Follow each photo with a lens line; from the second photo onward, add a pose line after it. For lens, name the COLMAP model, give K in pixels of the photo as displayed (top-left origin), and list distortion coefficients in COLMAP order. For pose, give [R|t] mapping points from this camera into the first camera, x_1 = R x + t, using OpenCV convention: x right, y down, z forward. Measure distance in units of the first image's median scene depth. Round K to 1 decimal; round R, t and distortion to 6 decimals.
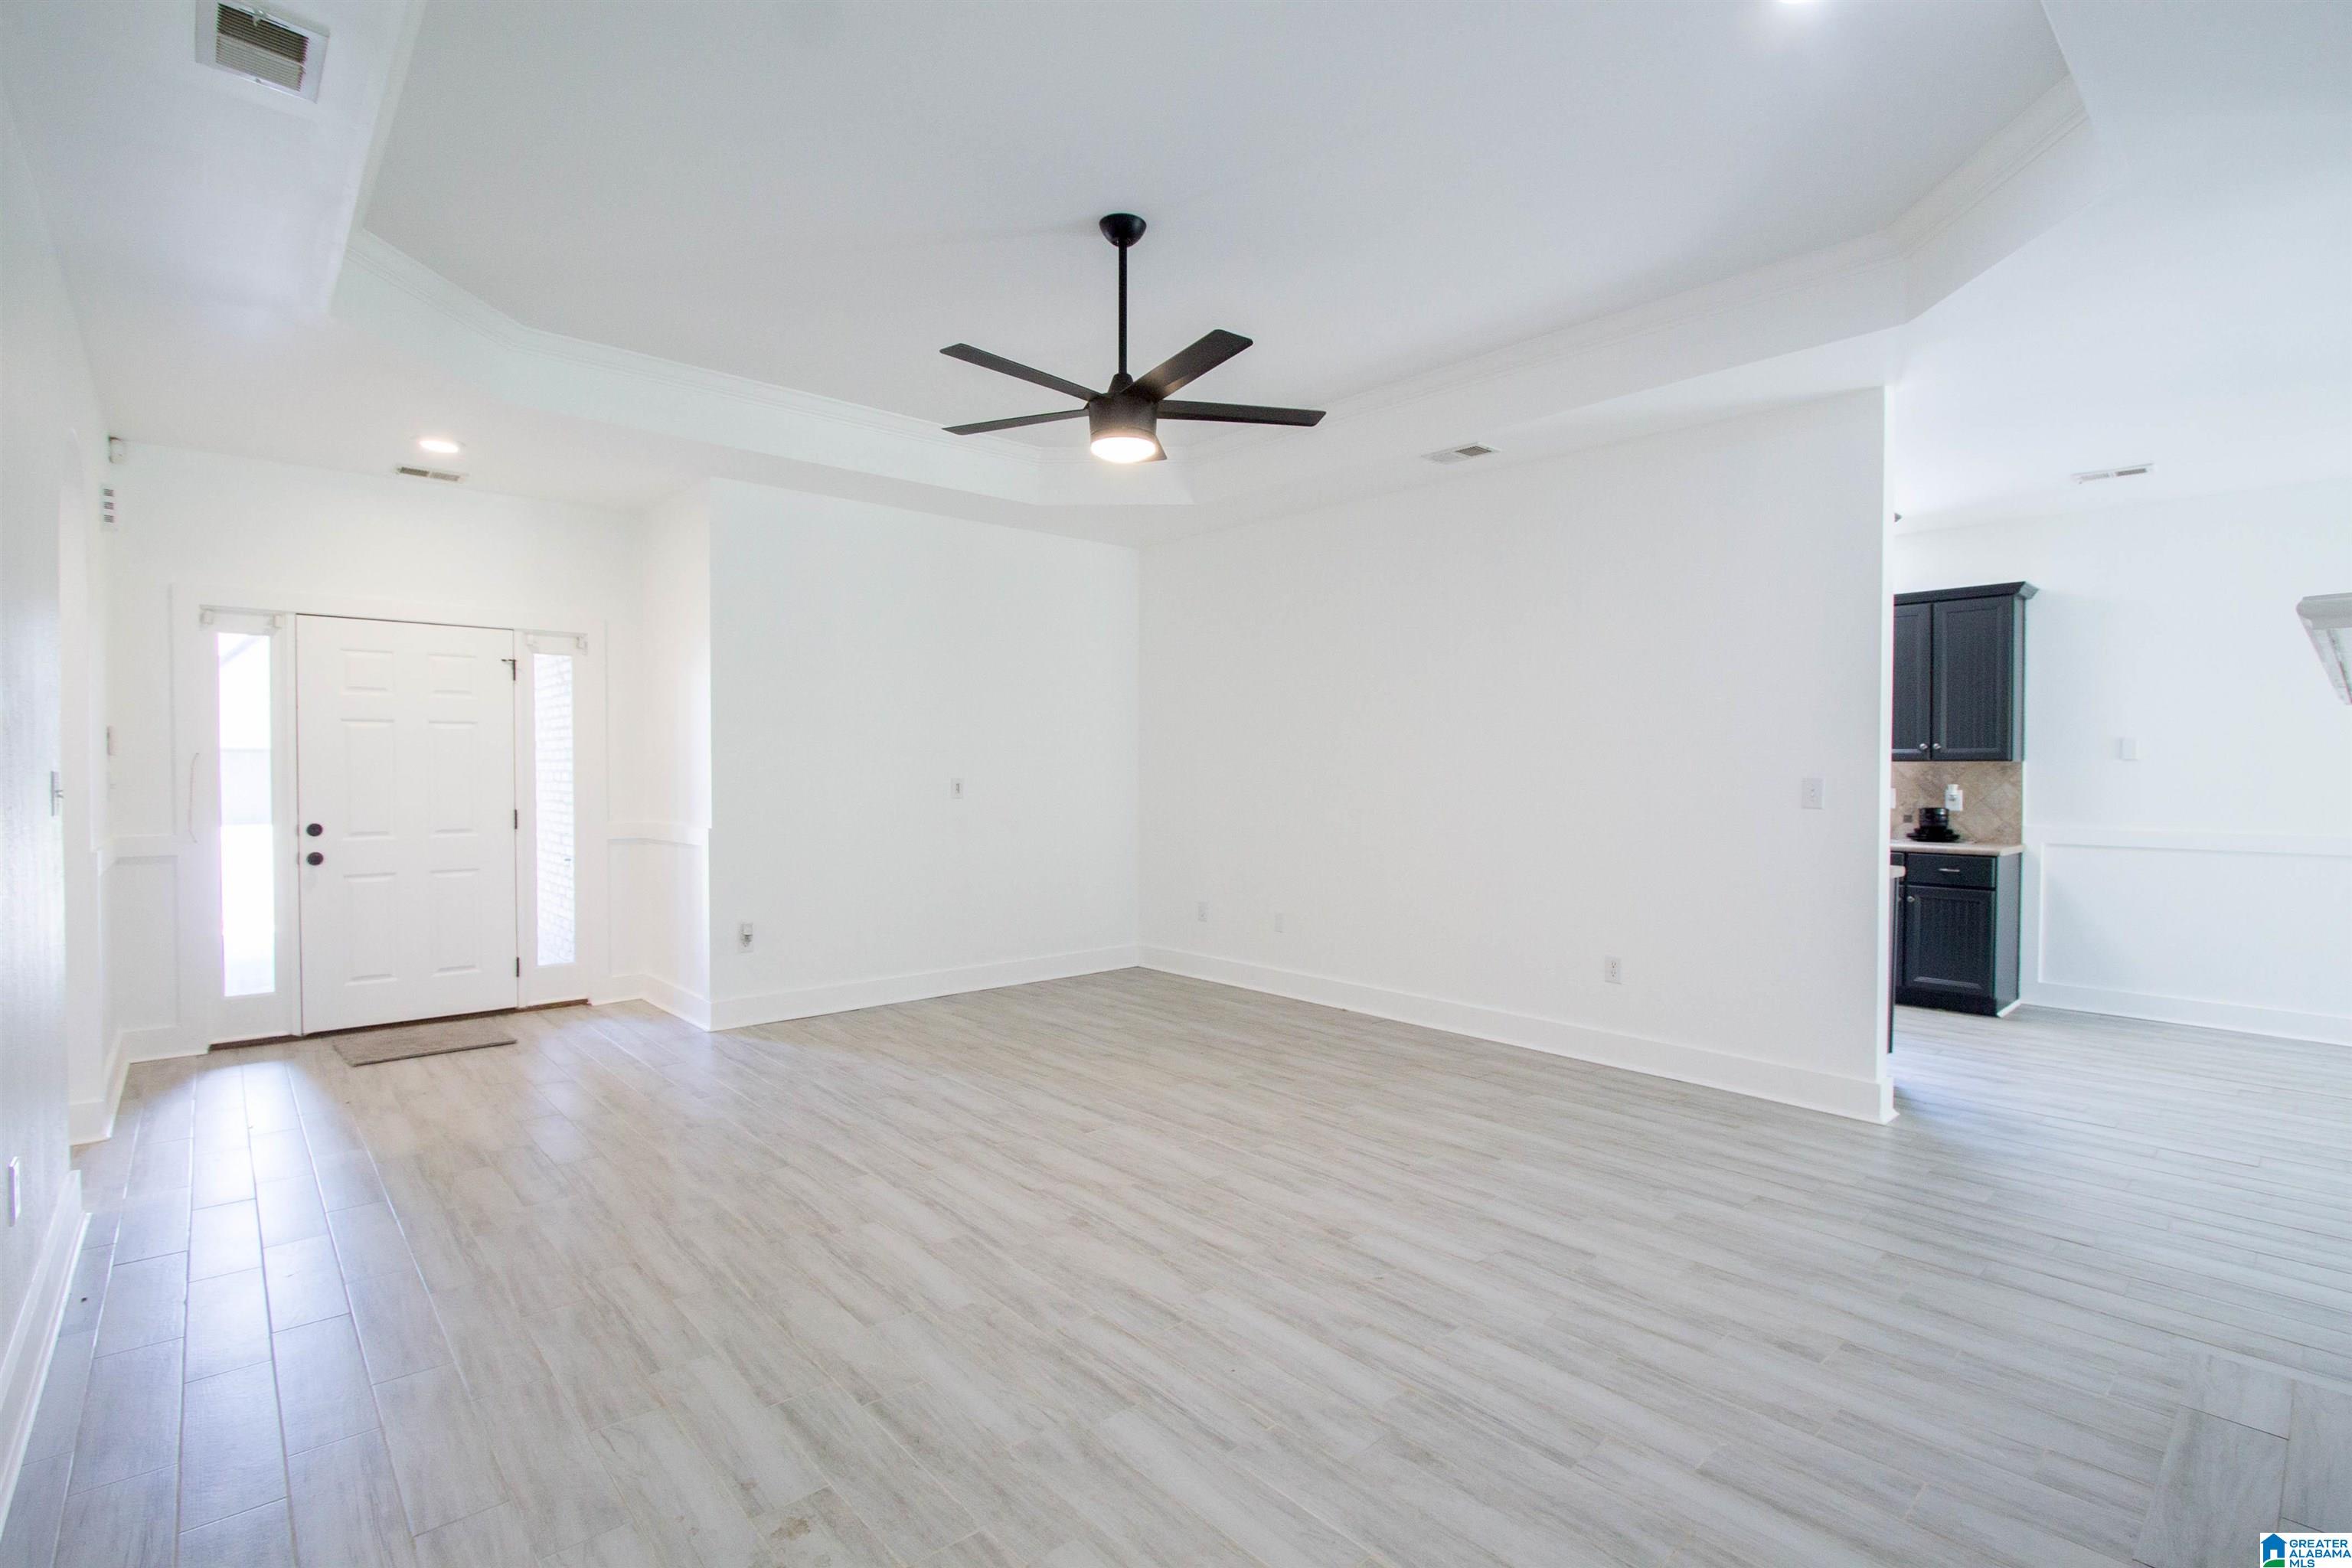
lens RADIAL K [[1095.5, 0, 1191.0], [0, 1095.5, 781.4], [0, 0, 1]] dist [-0.017323, 0.001963]
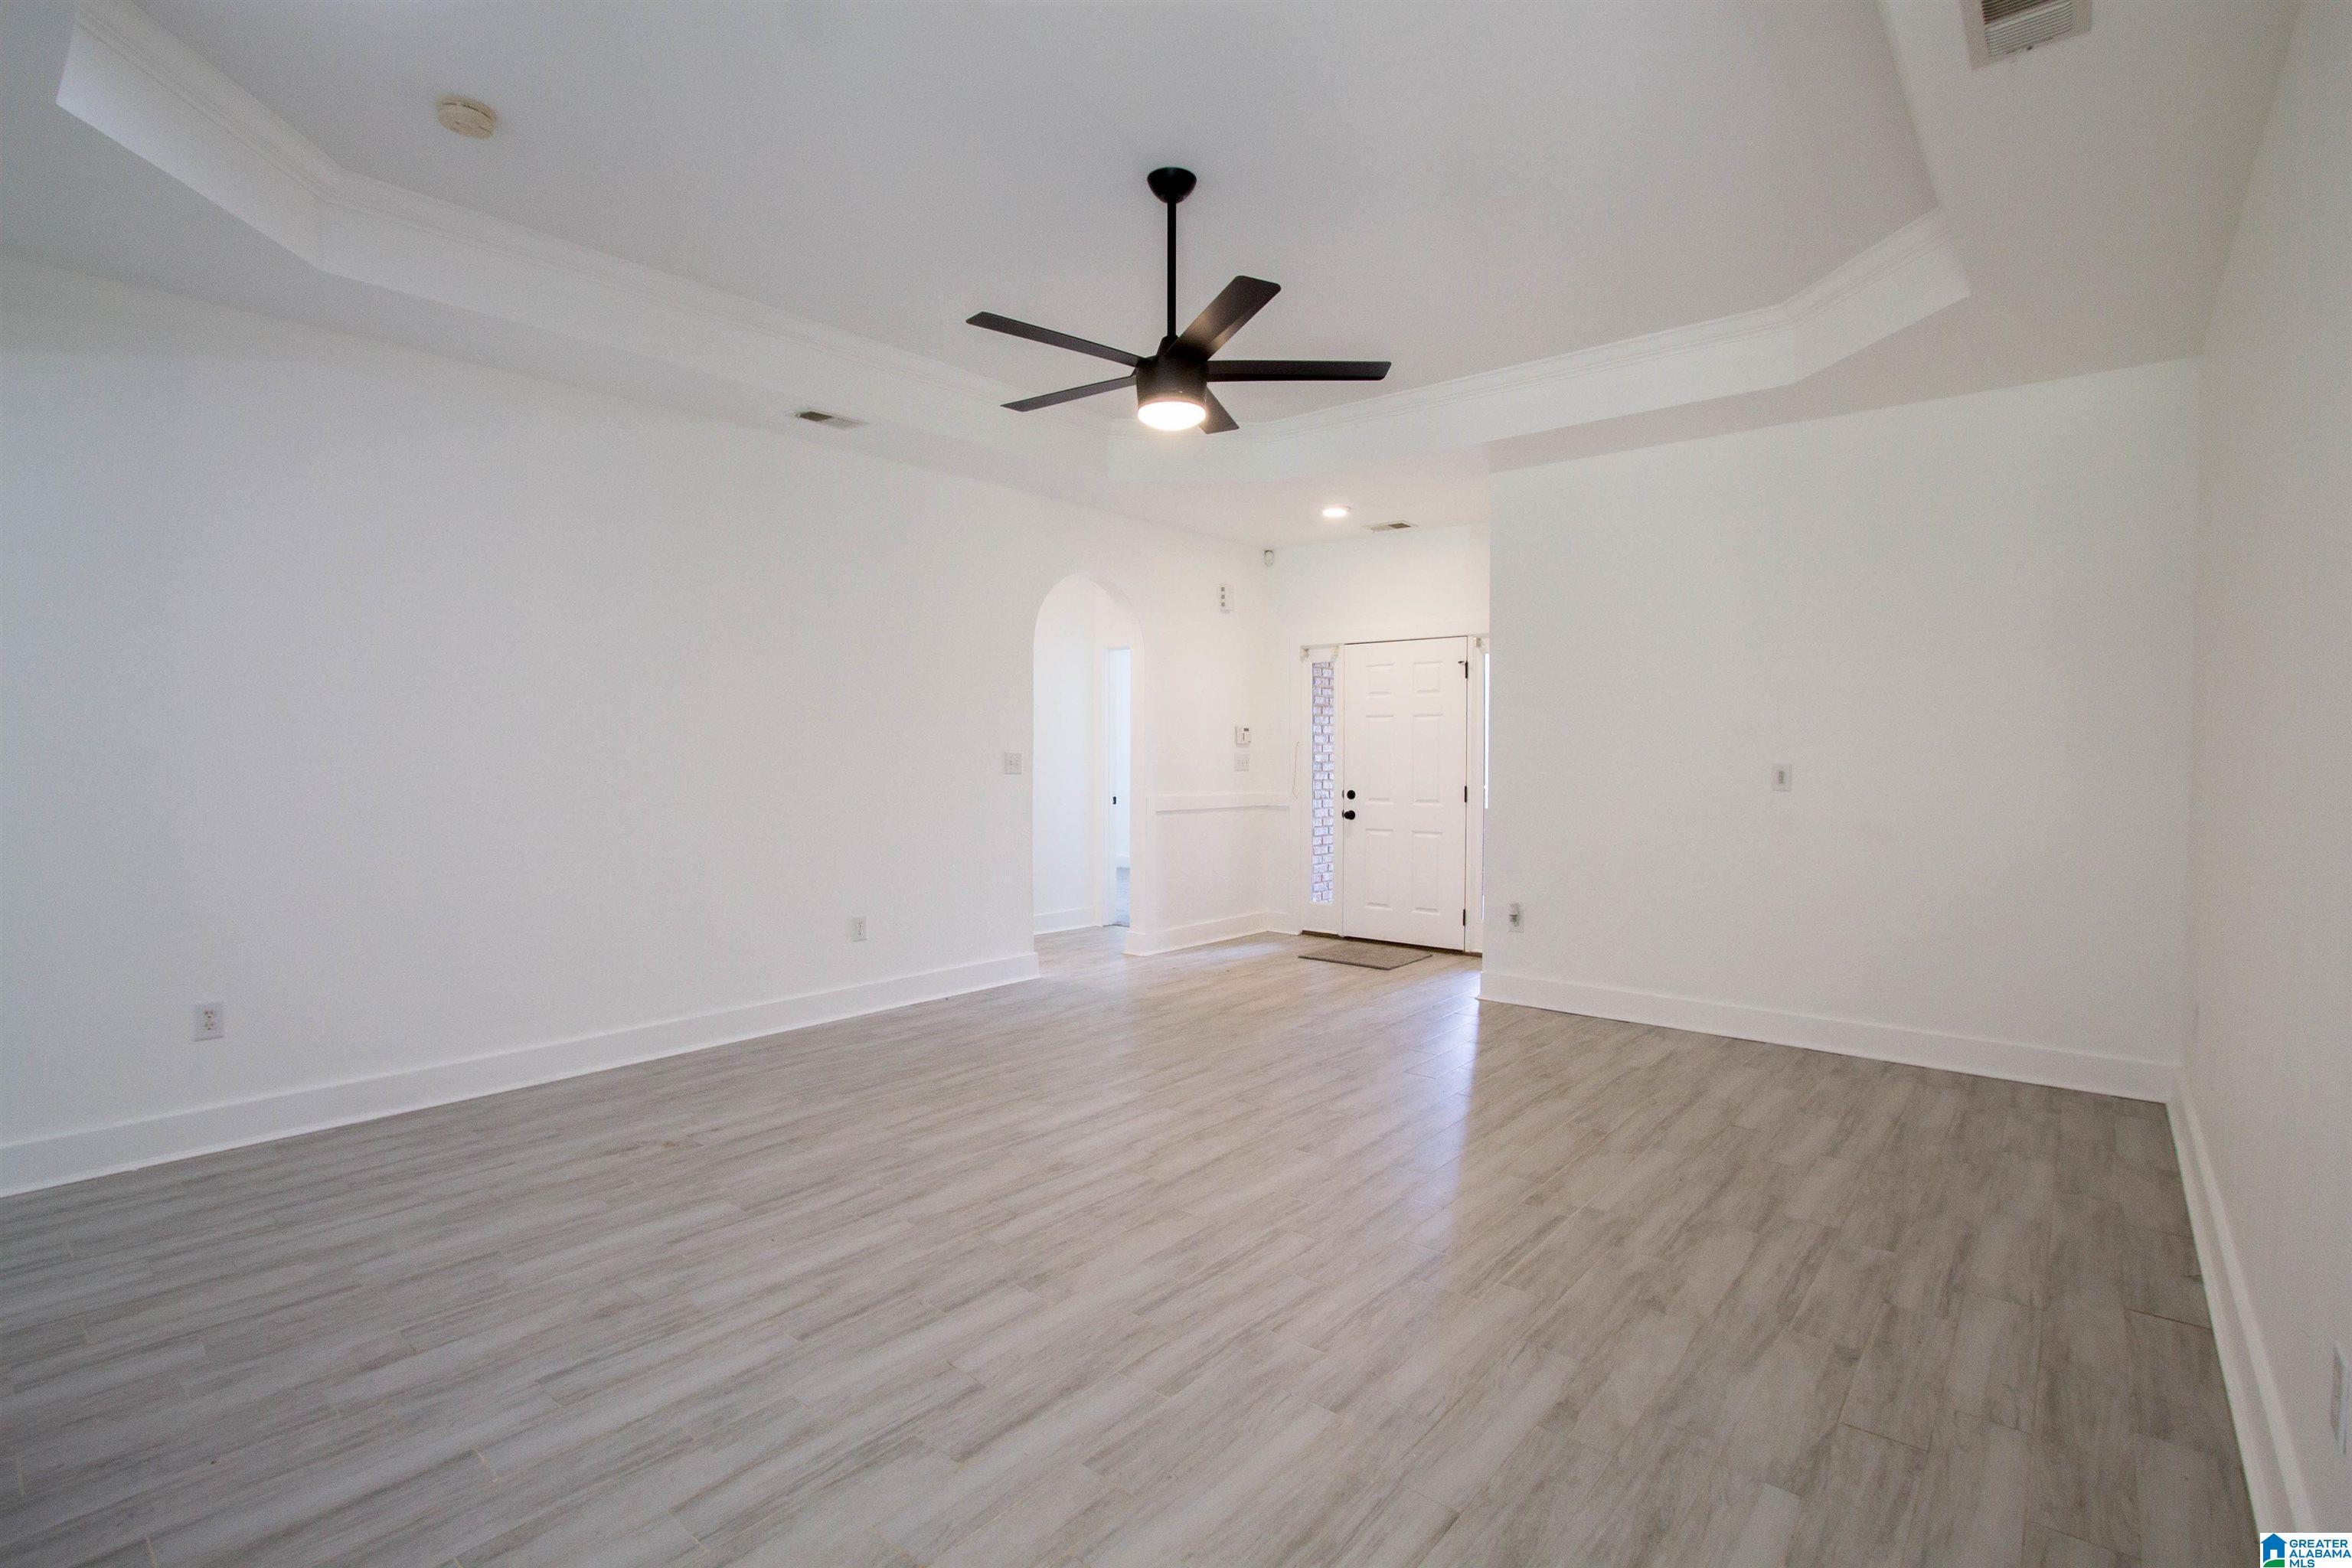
lens RADIAL K [[1095.5, 0, 1176.6], [0, 1095.5, 764.0], [0, 0, 1]] dist [-0.017323, 0.001963]
pose [[0.131392, 0.010062, -0.991279, 0.892441], [-0.012350, 0.999887, 0.008513, -0.006750], [0.991254, 0.011124, 0.131501, 0.876844]]
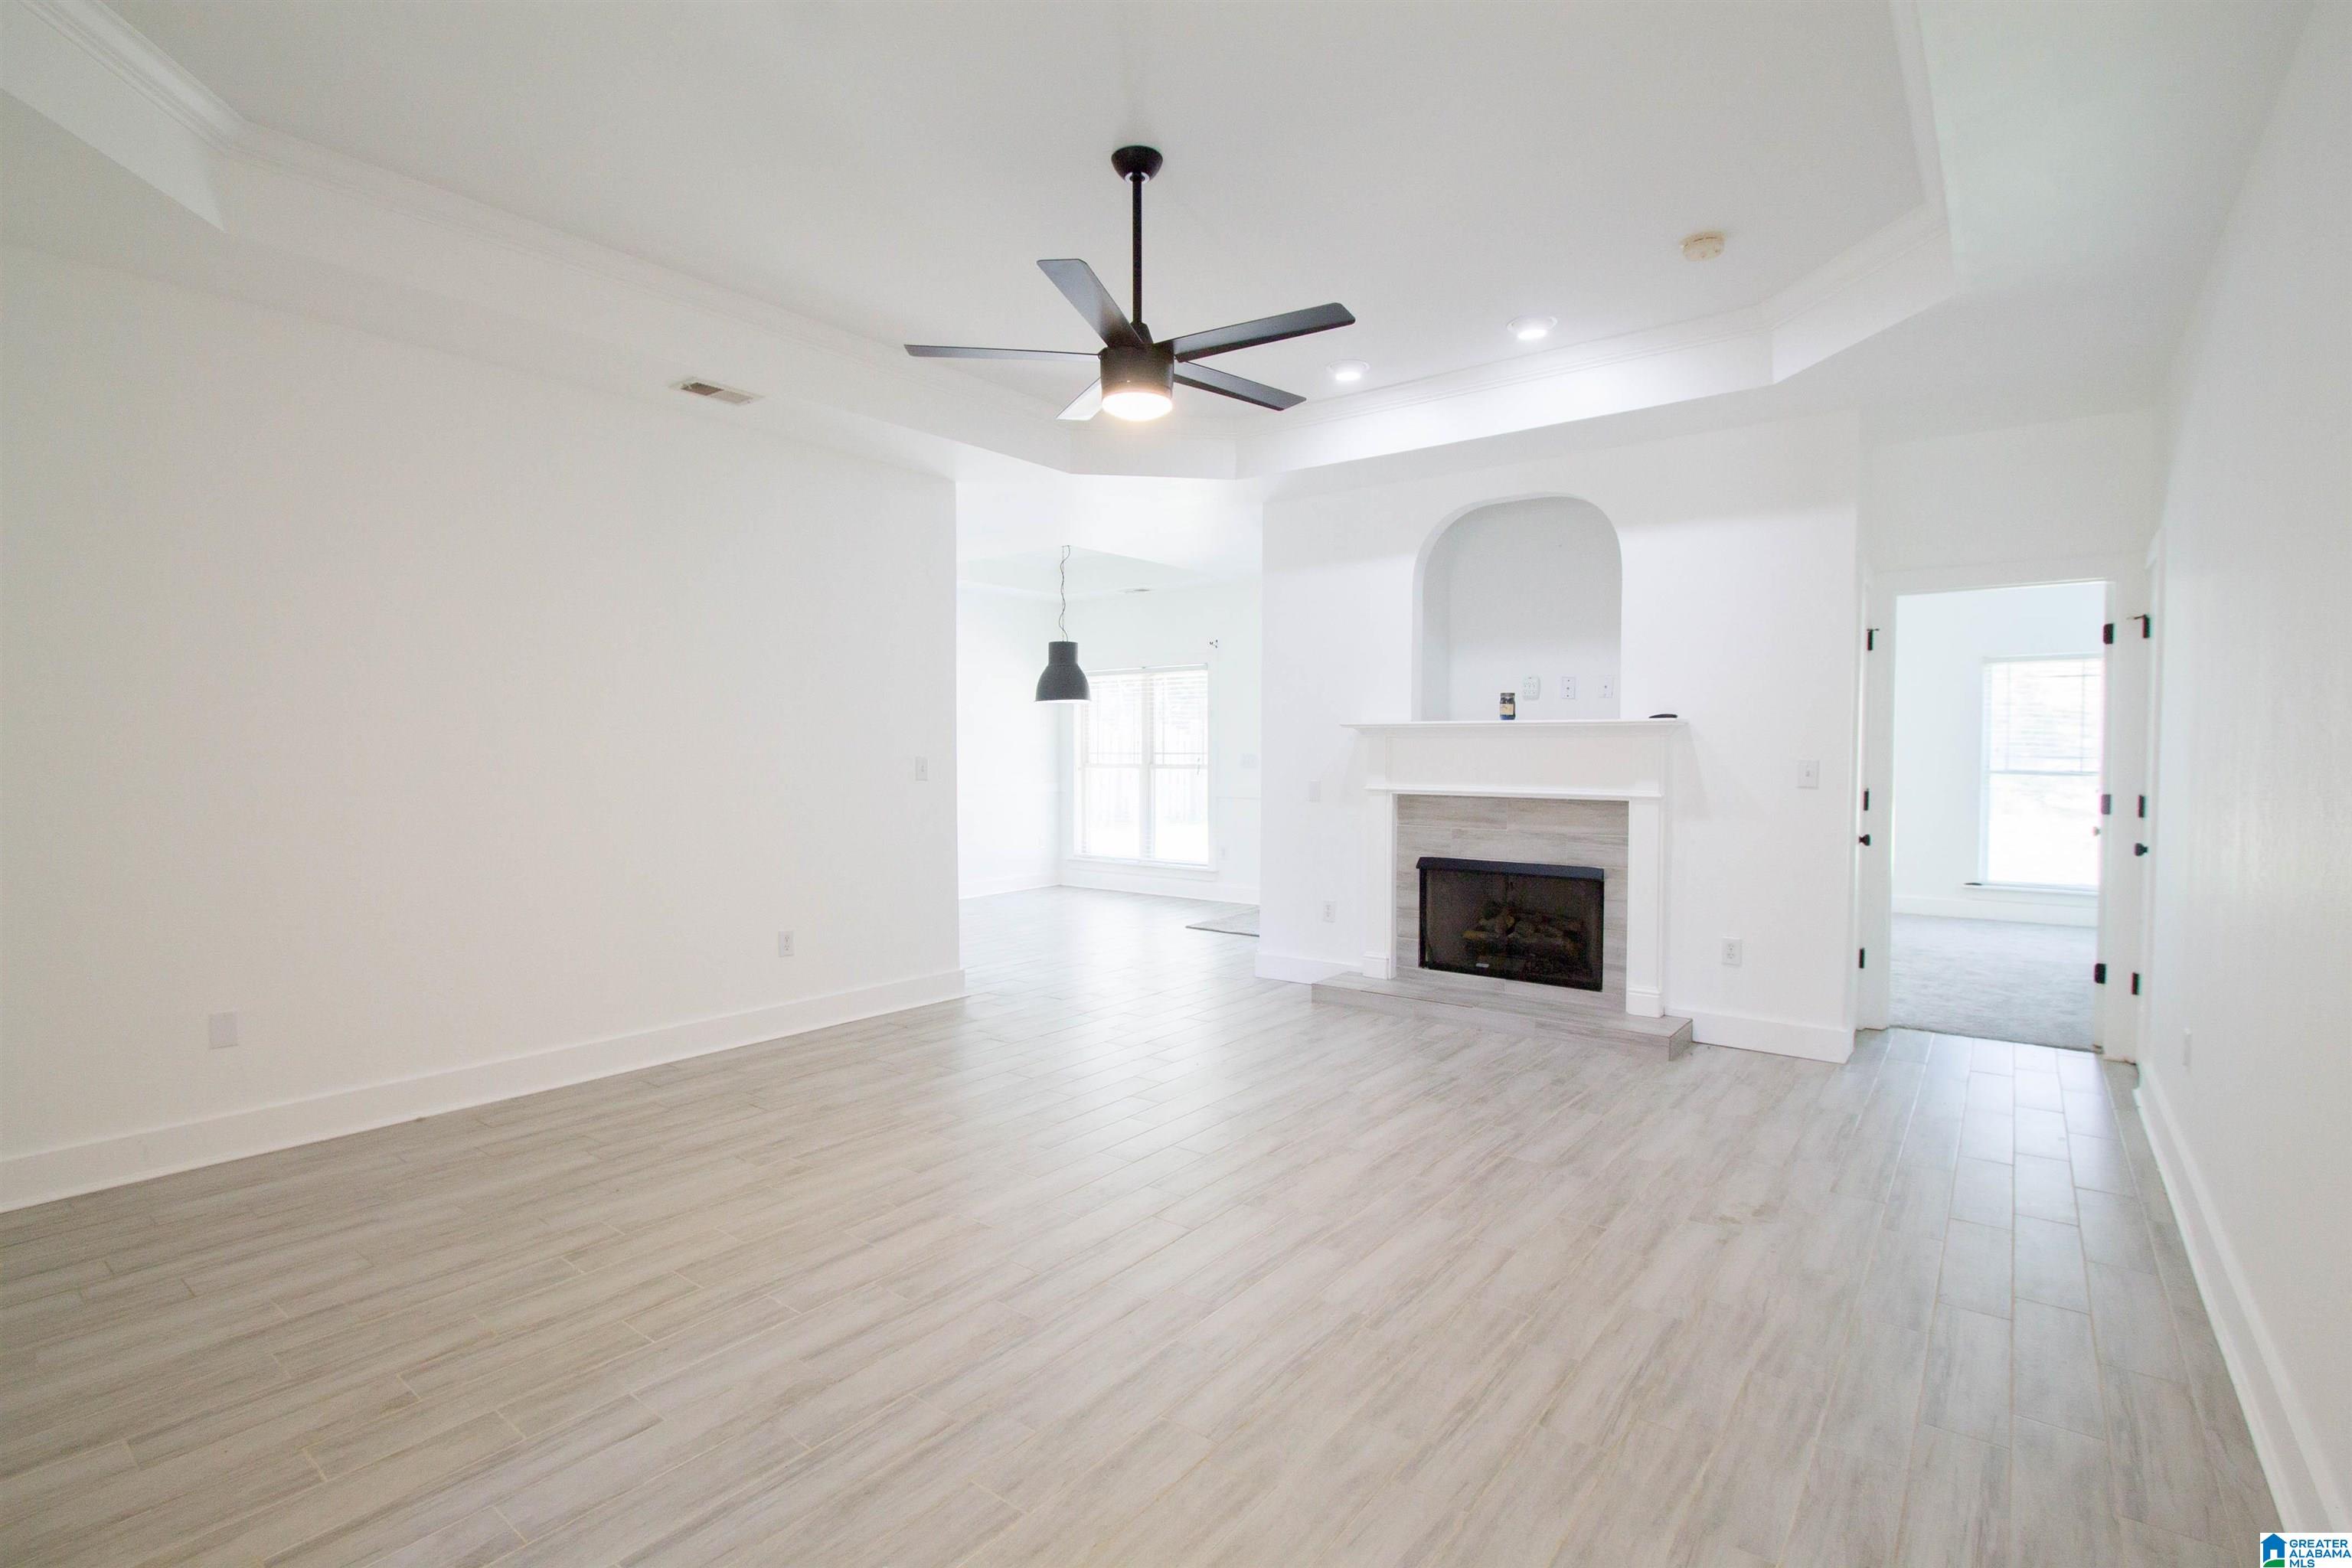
lens RADIAL K [[1095.5, 0, 1181.9], [0, 1095.5, 787.8], [0, 0, 1]] dist [-0.017323, 0.001963]
pose [[-0.178534, -0.035512, 0.983293, -0.974955], [0.008611, 0.999254, 0.037652, -0.016939], [-0.983896, 0.015190, -0.178095, 1.127004]]
